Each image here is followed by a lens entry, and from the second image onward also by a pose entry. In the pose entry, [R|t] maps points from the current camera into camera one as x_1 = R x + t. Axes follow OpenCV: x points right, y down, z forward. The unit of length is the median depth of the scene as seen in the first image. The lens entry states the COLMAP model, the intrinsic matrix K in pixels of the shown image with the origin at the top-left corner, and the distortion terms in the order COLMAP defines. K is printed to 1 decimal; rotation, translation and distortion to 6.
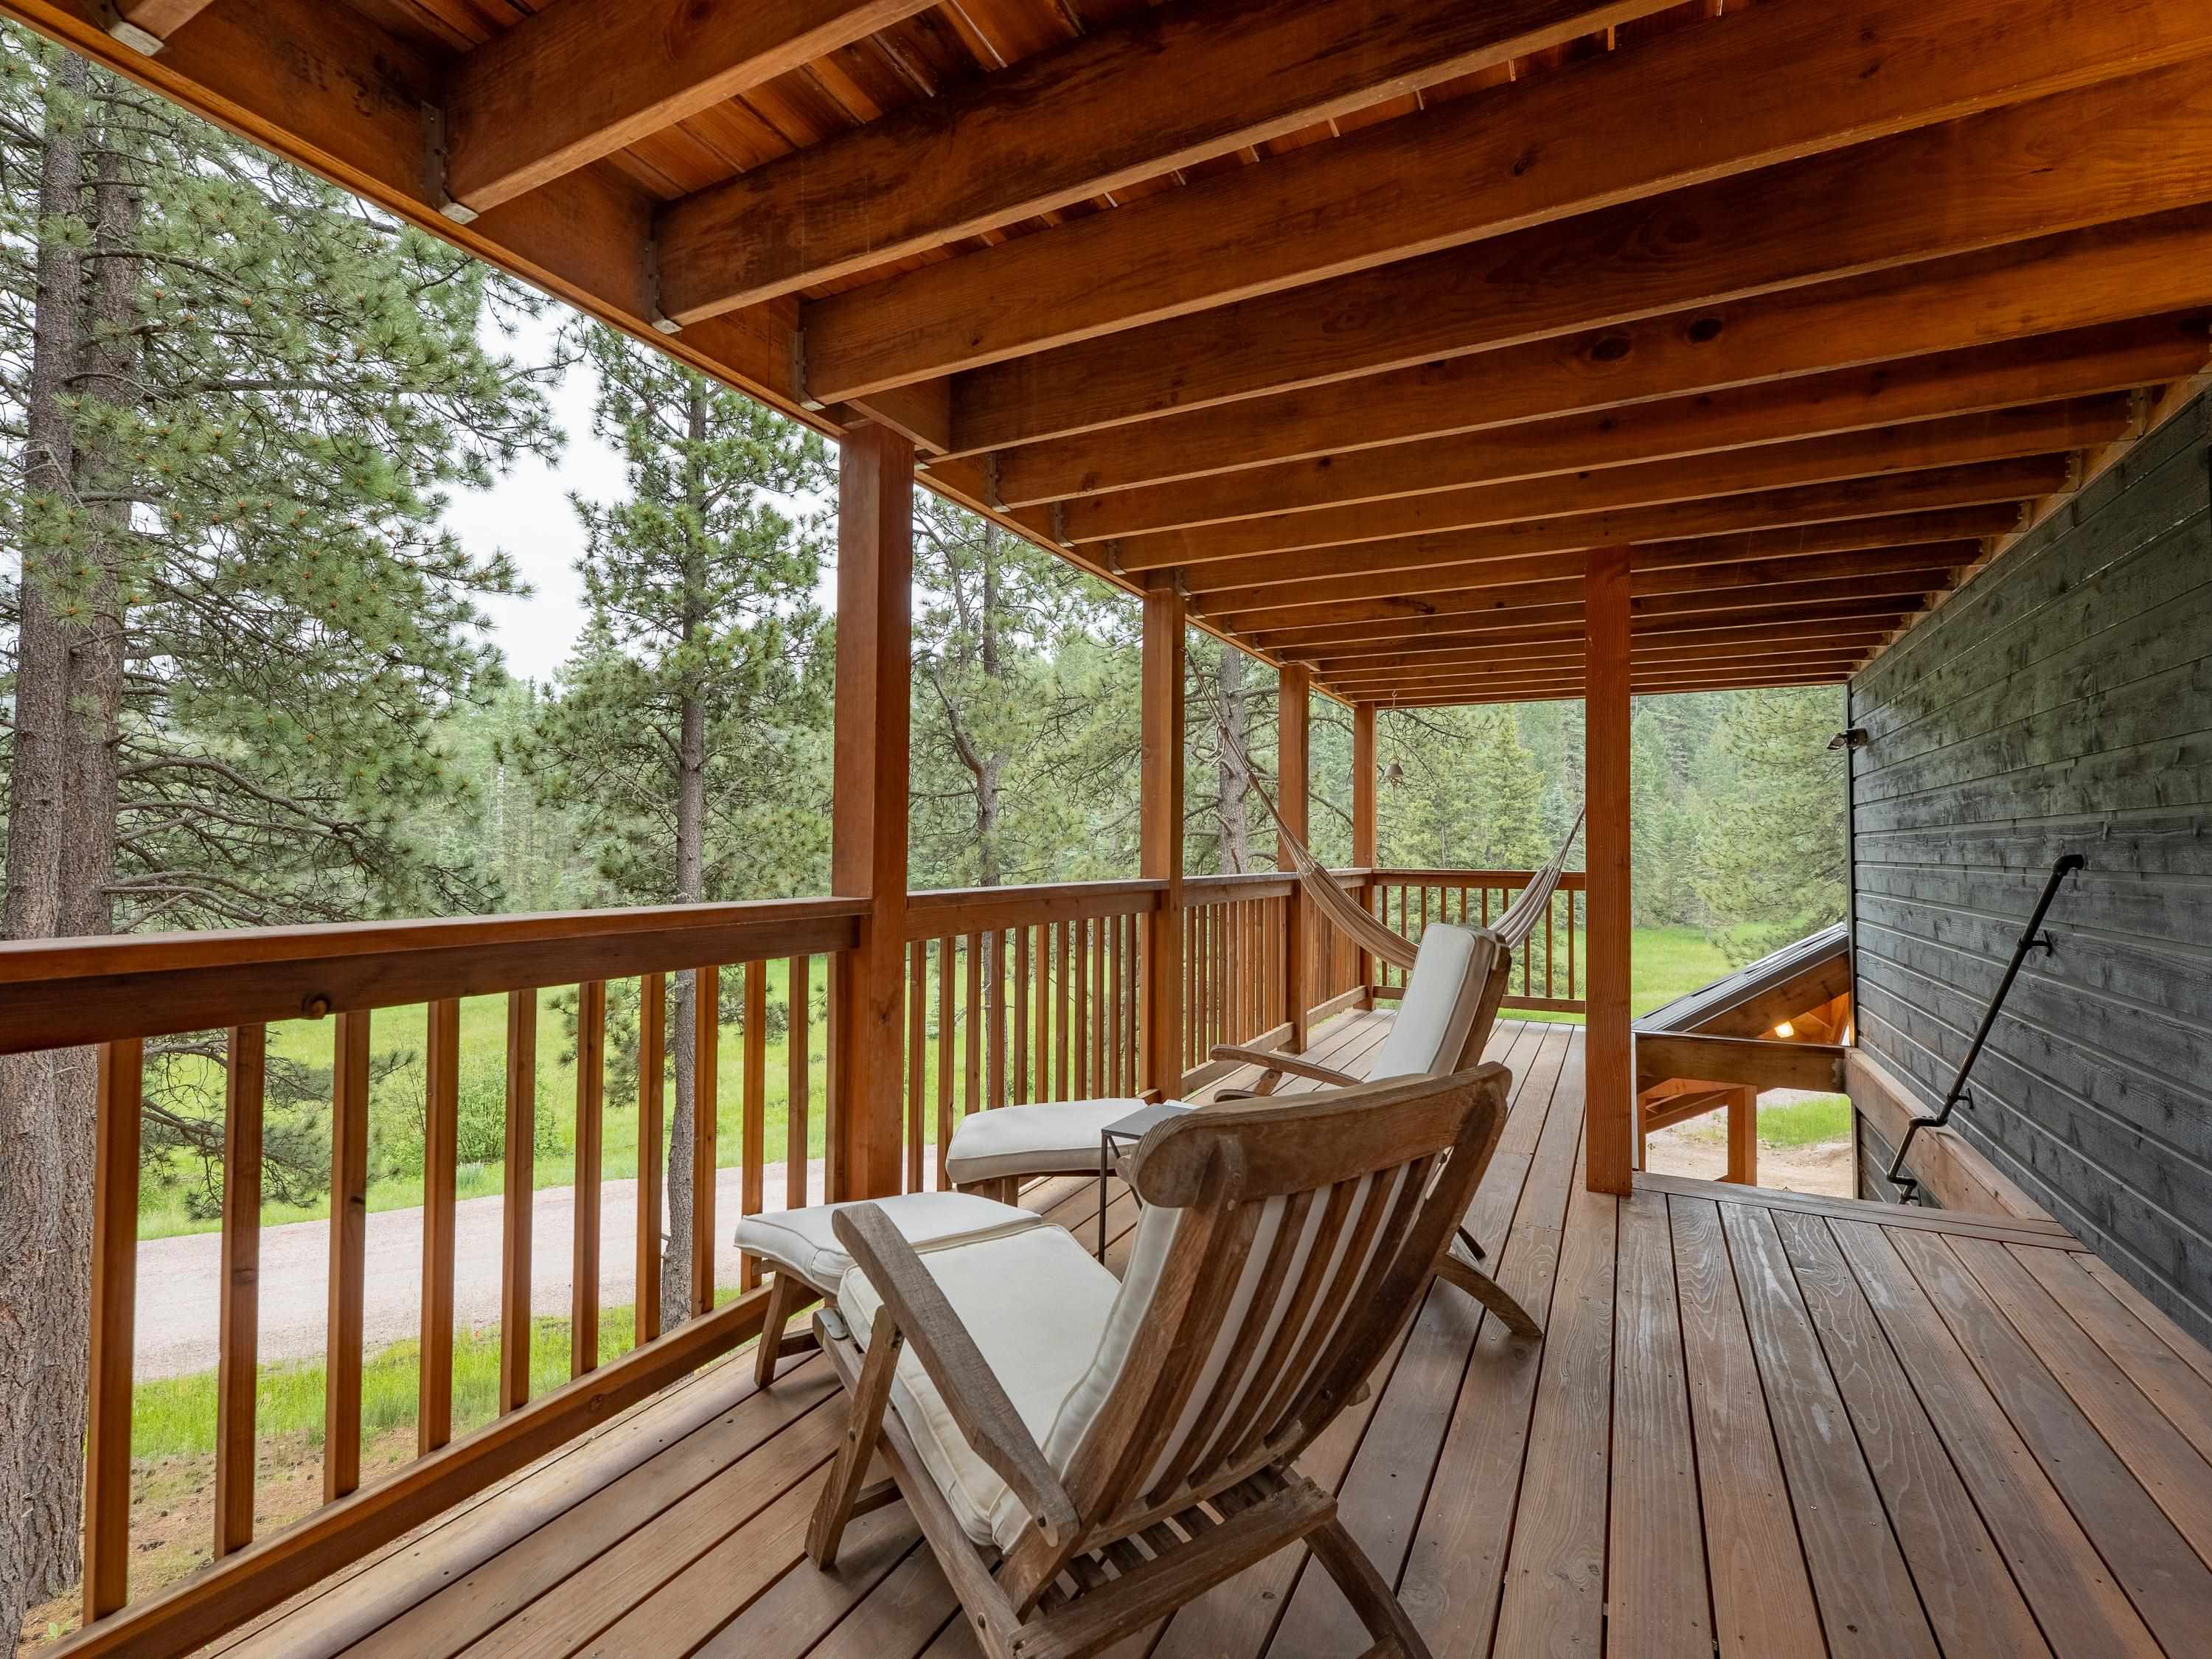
lens RADIAL K [[1013.9, 0, 1112.0], [0, 1013.9, 833.7], [0, 0, 1]] dist [-0.017331, 0.000892]
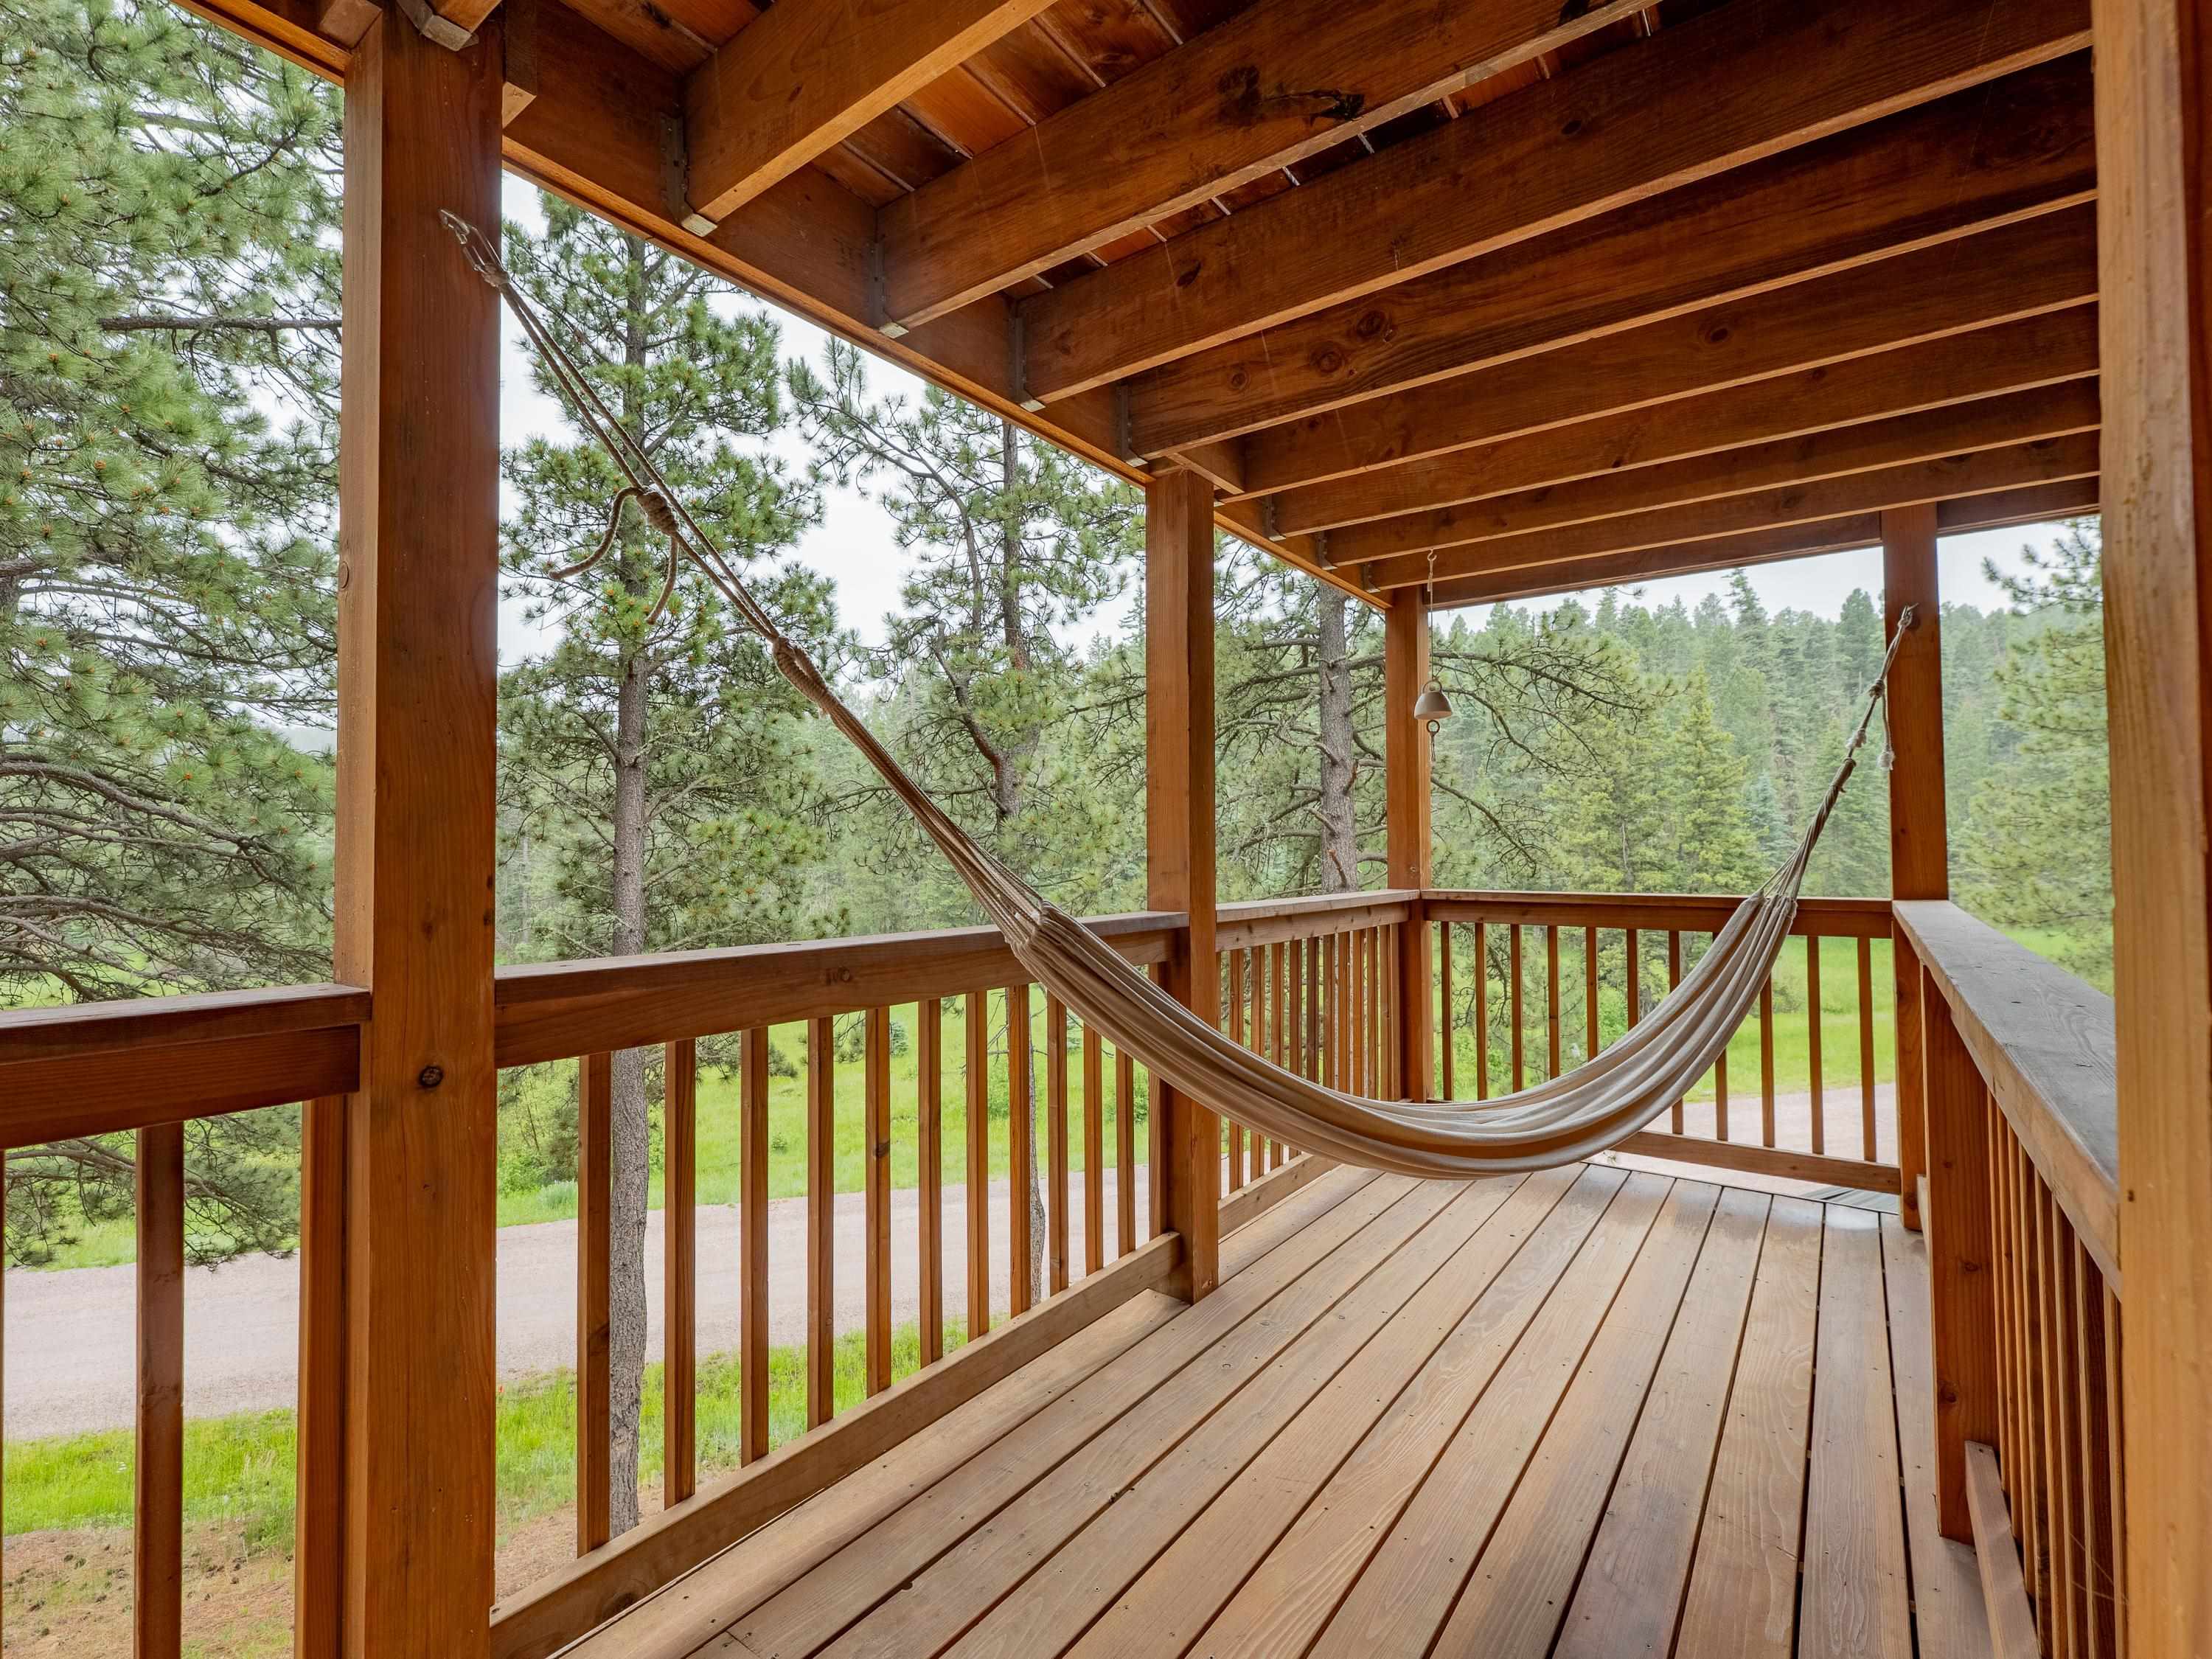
lens RADIAL K [[1013.9, 0, 1087.5], [0, 1013.9, 821.6], [0, 0, 1]] dist [-0.017331, 0.000892]
pose [[0.984595, -0.017025, -0.174021, 0.039017], [0.014398, 0.999763, -0.016347, 0.000163], [0.174258, 0.013589, 0.984606, 0.103896]]
